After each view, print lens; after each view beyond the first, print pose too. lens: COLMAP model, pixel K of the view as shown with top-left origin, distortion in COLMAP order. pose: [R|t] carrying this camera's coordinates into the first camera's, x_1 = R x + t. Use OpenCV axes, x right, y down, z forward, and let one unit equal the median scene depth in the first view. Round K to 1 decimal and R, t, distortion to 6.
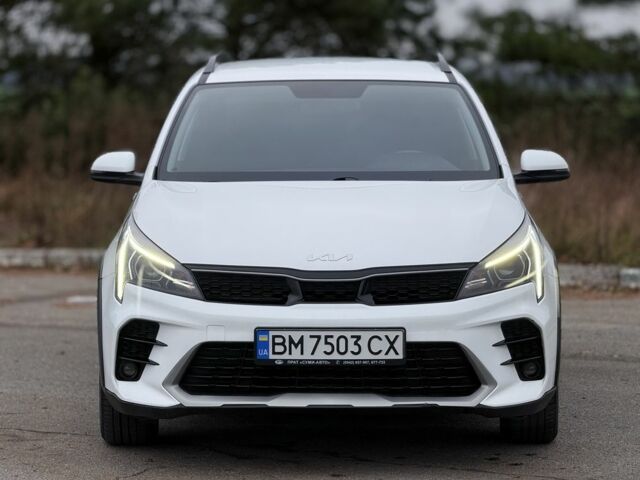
lens RADIAL K [[2257.4, 0, 320.0], [0, 2257.4, 240.0], [0, 0, 1]] dist [0.177821, 1.642891]
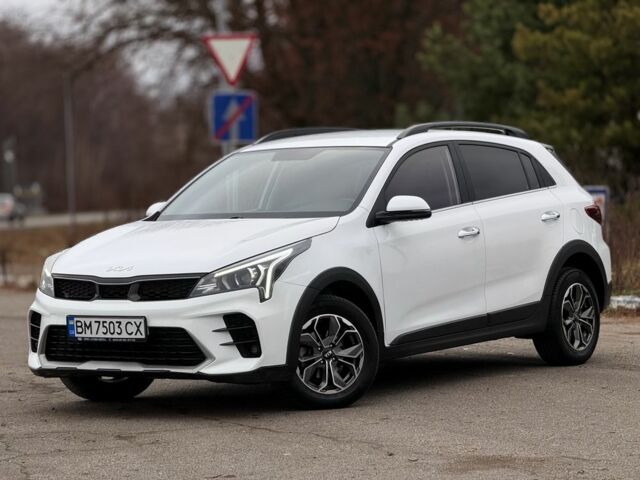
lens RADIAL K [[2257.4, 0, 320.0], [0, 2257.4, 240.0], [0, 0, 1]] dist [0.177821, 1.642891]
pose [[0.817655, -0.007543, -0.575659, 0.960994], [-0.013619, 0.999381, -0.032440, 0.035106], [0.575548, 0.034364, 0.817046, -0.122568]]
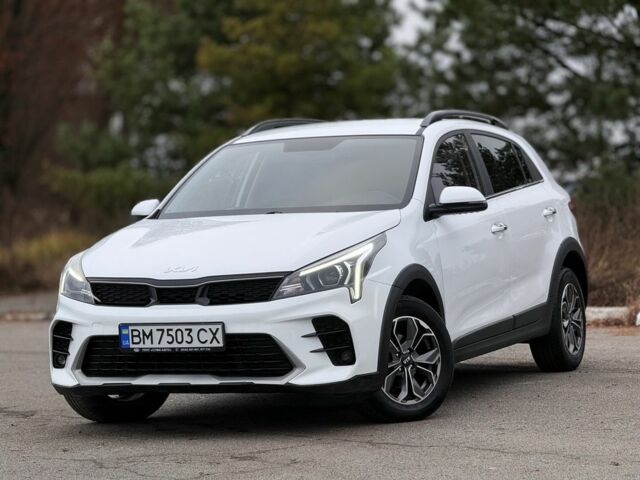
lens RADIAL K [[2257.4, 0, 320.0], [0, 2257.4, 240.0], [0, 0, 1]] dist [0.177821, 1.642891]
pose [[0.921576, -0.028190, -0.387172, 0.583200], [0.010815, 0.998837, -0.046984, 0.052872], [0.388046, 0.039112, 0.920810, -0.160289]]
